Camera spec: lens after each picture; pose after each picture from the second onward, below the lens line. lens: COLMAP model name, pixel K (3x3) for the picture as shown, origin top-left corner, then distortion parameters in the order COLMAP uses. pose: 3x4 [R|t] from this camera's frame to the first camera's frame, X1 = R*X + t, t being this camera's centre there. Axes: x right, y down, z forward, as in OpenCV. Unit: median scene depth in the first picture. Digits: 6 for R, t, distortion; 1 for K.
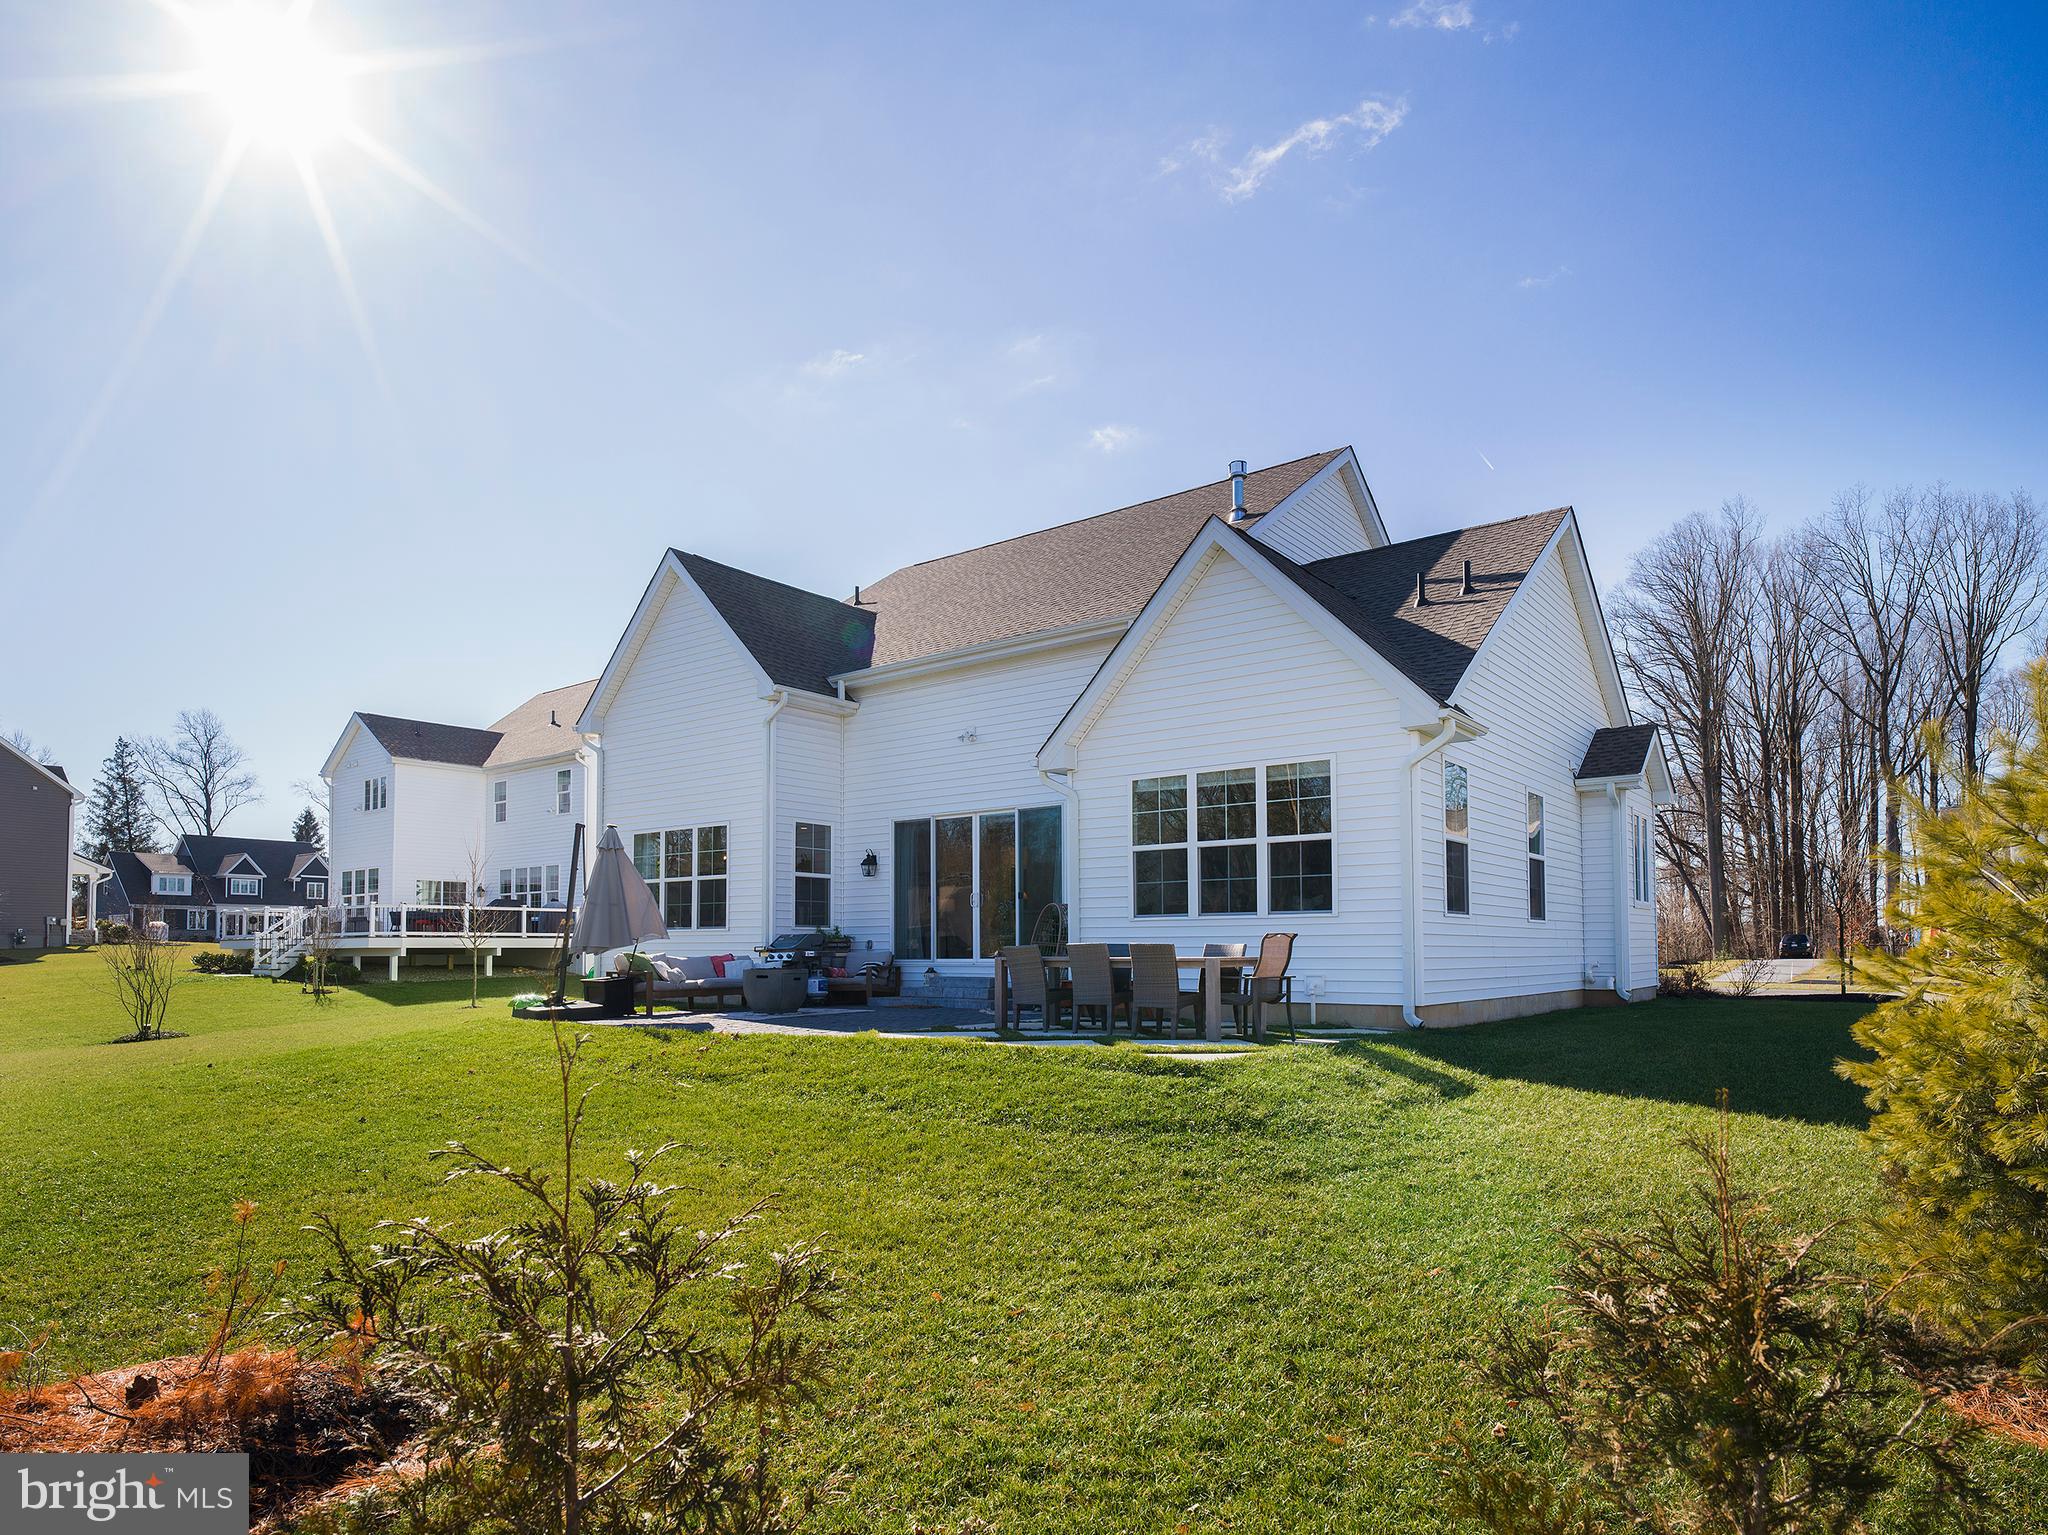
lens RADIAL K [[1197.4, 0, 1024.0], [0, 1197.4, 767.5], [0, 0, 1]] dist [-0.035680, -0.000202]
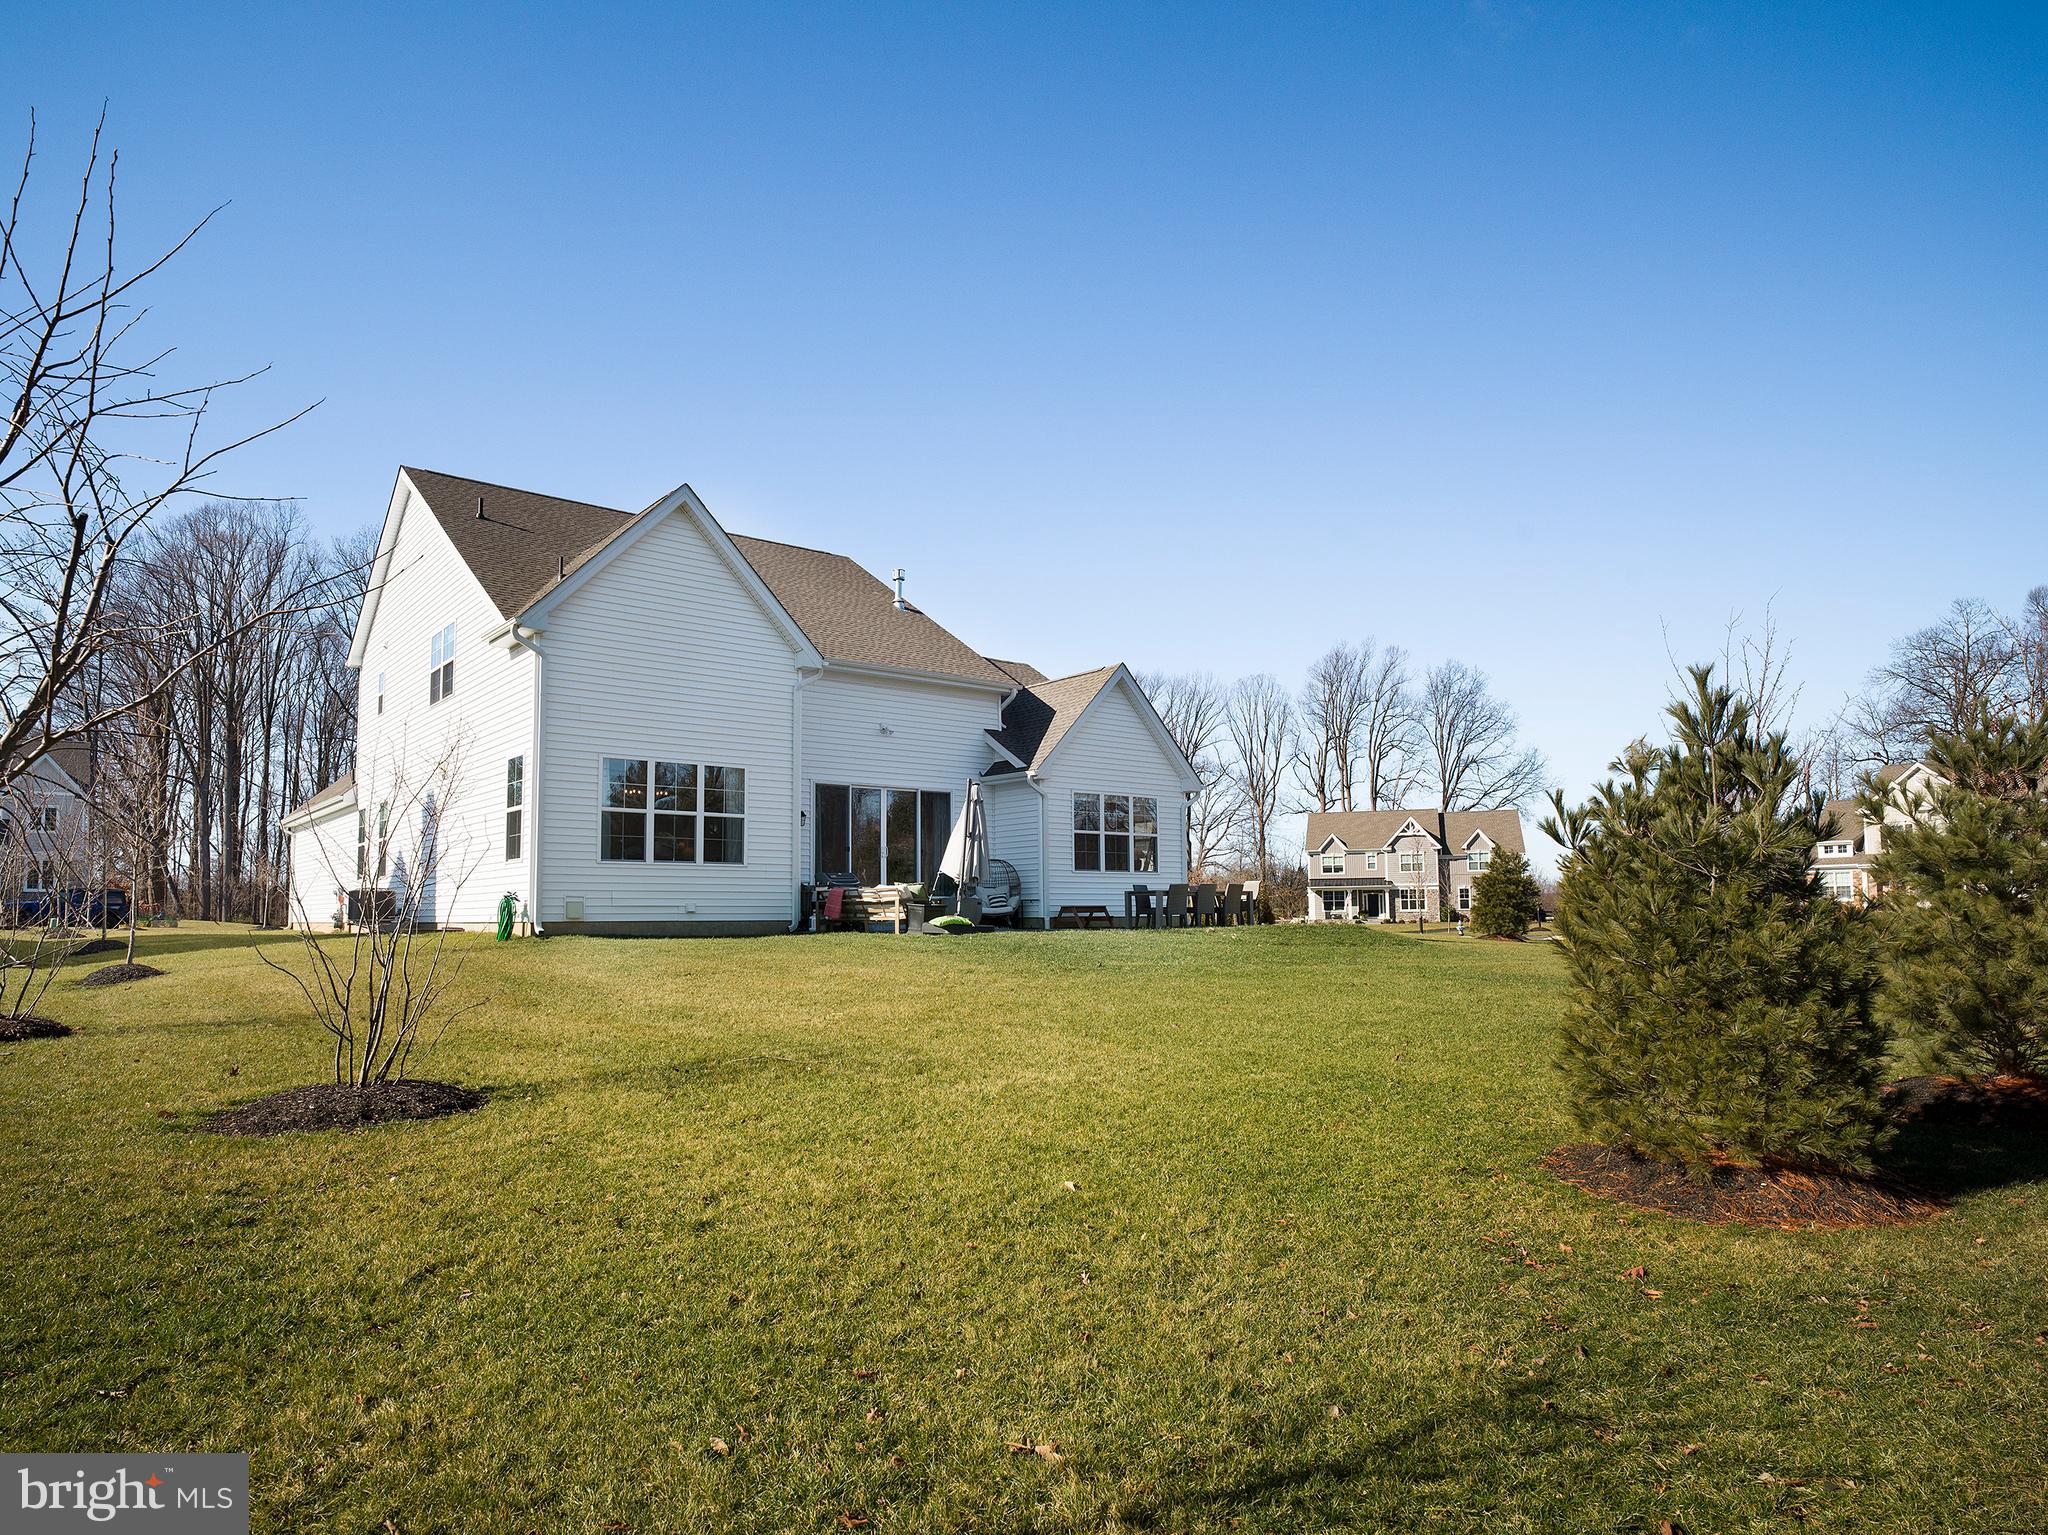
lens RADIAL K [[1197.4, 0, 1024.0], [0, 1197.4, 767.5], [0, 0, 1]] dist [-0.035680, -0.000202]
pose [[0.175965, 0.126923, 0.976180, -1.743198], [-0.133863, 0.985527, -0.104008, 0.173464], [-0.975252, -0.112373, 0.190408, 0.743361]]
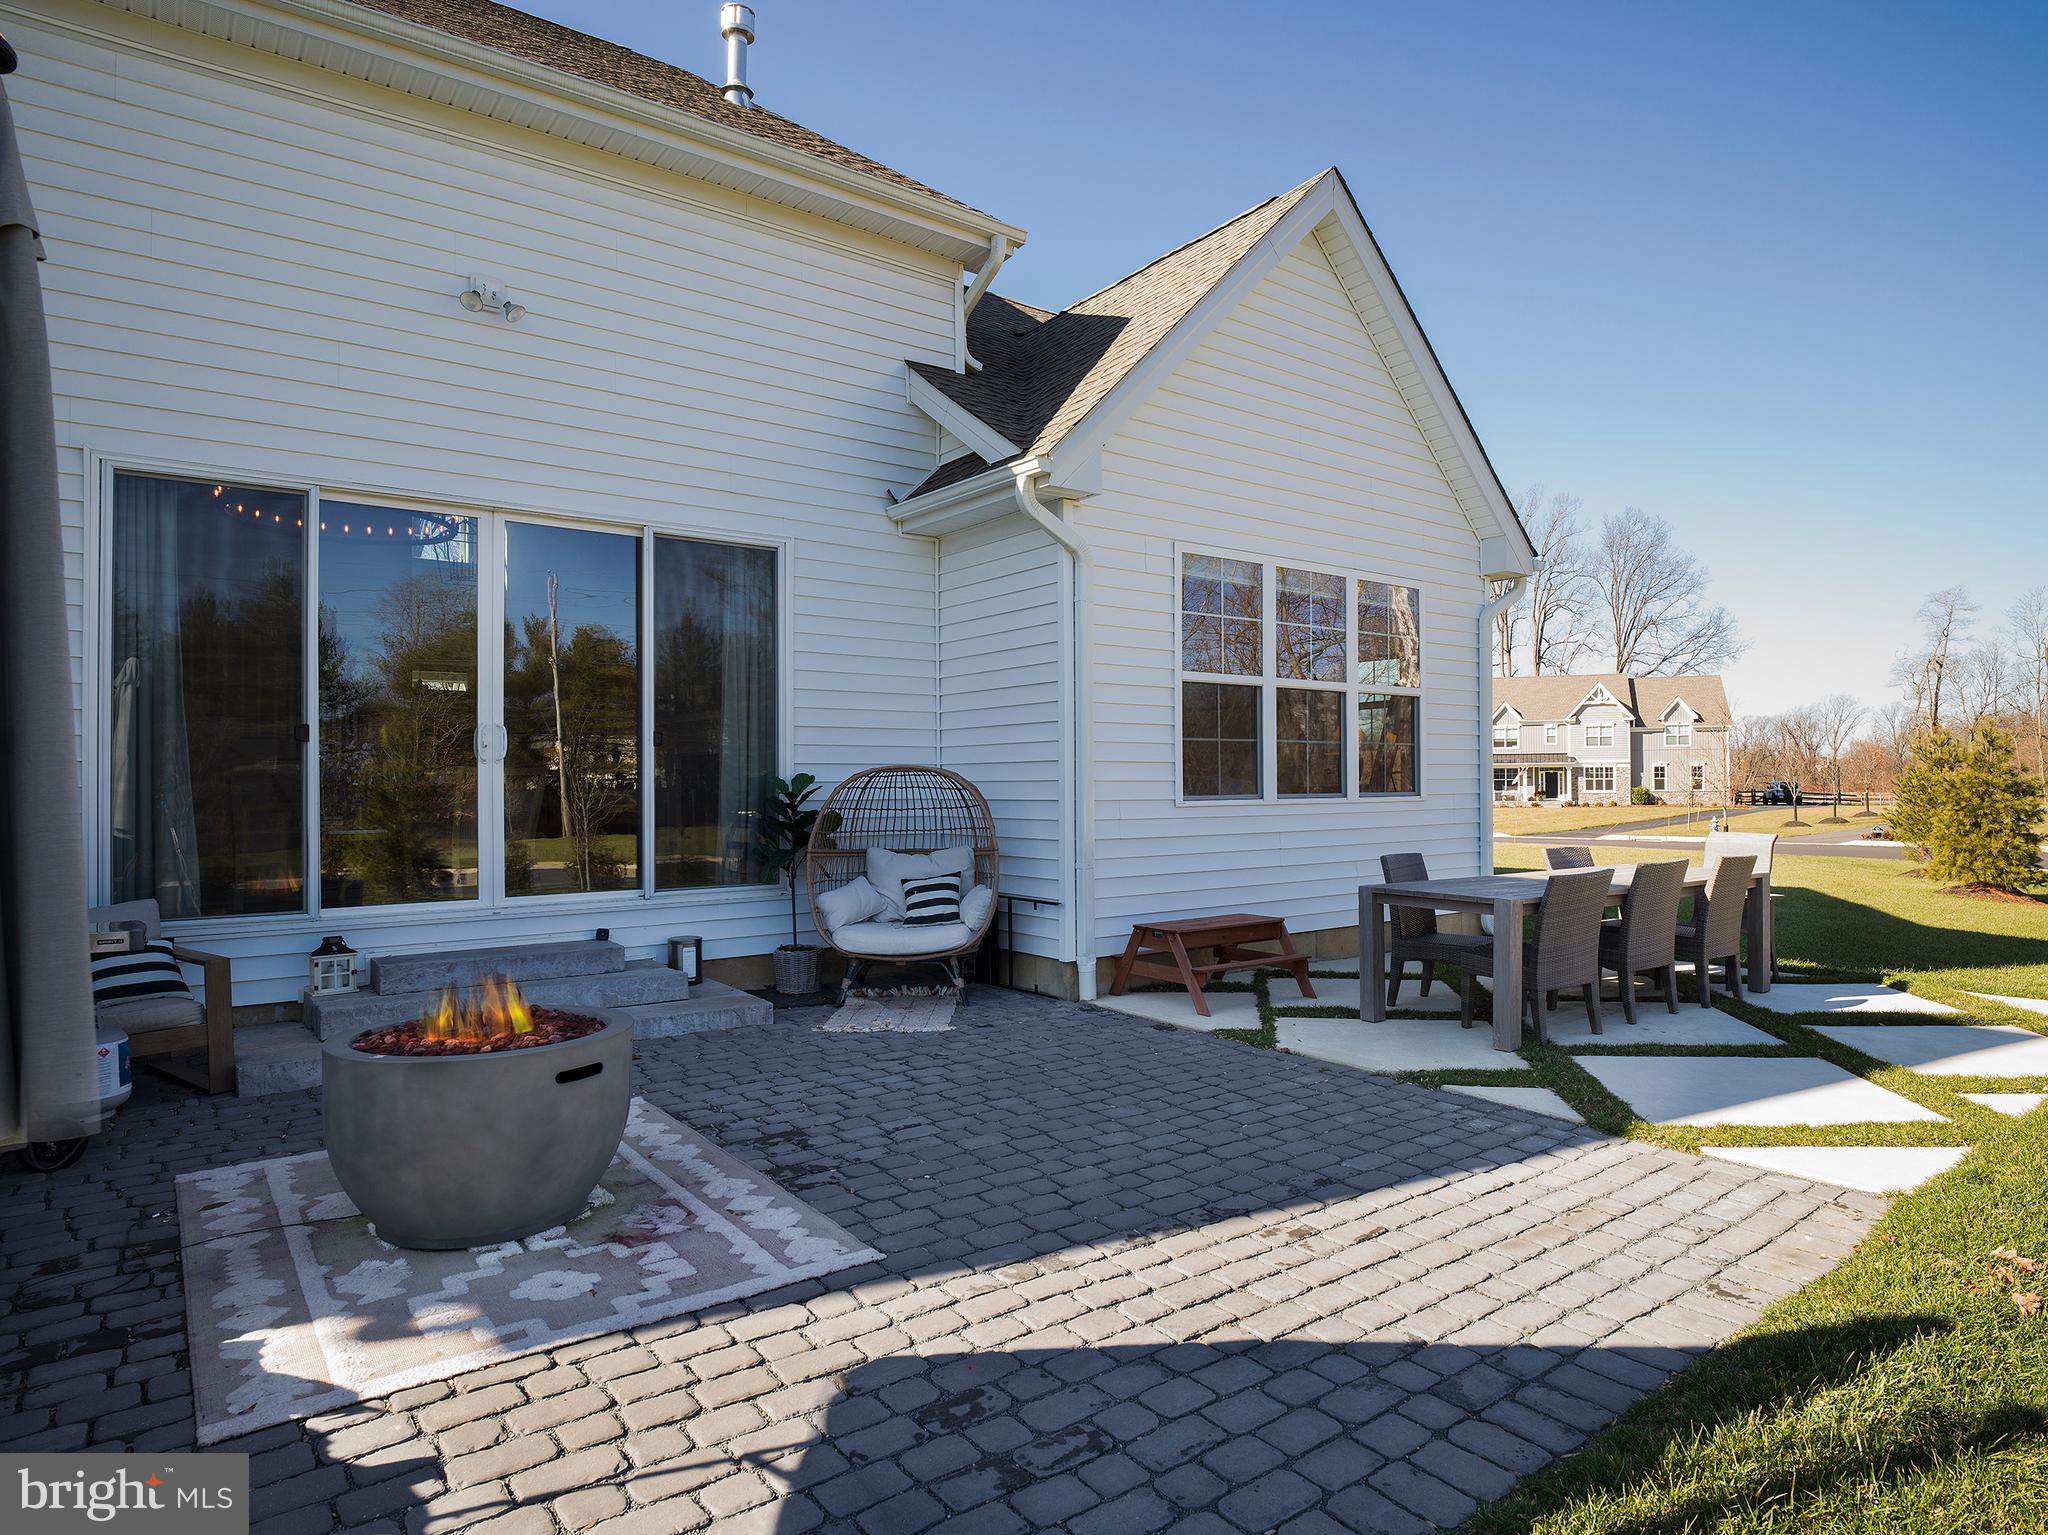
lens RADIAL K [[1197.4, 0, 1024.0], [0, 1197.4, 767.5], [0, 0, 1]] dist [-0.035680, -0.000202]
pose [[0.279998, 0.020634, 0.959779, -0.462334], [-0.139443, 0.990040, 0.019396, 0.110048], [-0.949819, -0.139265, 0.280087, 0.916484]]
